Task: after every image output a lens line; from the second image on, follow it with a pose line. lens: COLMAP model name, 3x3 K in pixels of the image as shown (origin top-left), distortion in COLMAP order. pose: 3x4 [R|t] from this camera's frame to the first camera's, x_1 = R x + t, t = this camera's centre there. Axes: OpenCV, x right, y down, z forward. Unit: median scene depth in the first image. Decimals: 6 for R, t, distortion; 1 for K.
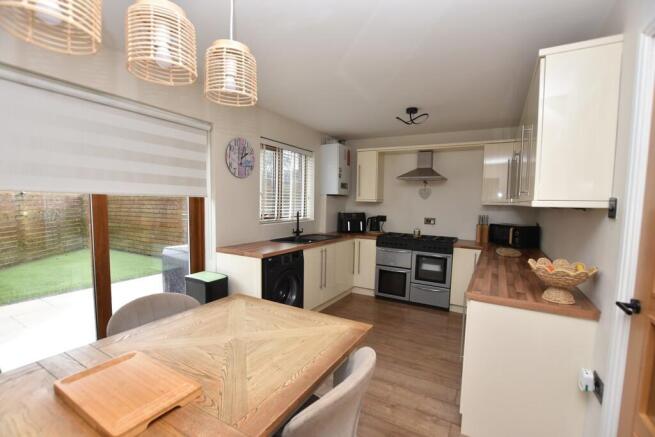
lens RADIAL K [[295.0, 0, 326.7], [0, 295.0, 223.3], [0, 0, 1]] dist [-0.045789, -0.000010]
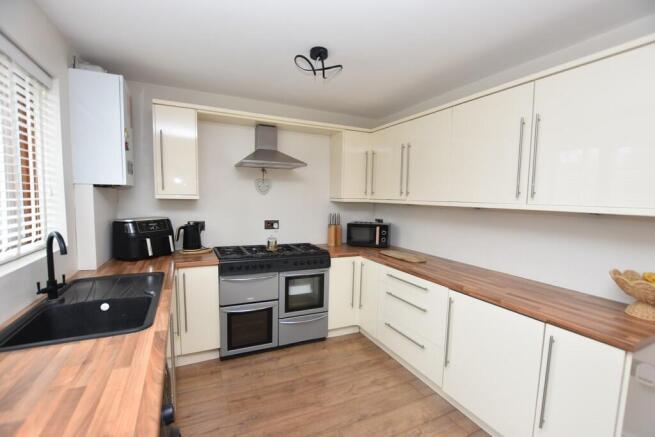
lens RADIAL K [[295.0, 0, 326.7], [0, 295.0, 223.3], [0, 0, 1]] dist [-0.045789, -0.000010]
pose [[0.566295, -0.082036, 0.820110, -0.178359], [0.052301, 0.996606, 0.063576, -0.052300], [-0.822542, 0.006890, 0.568663, 0.497813]]
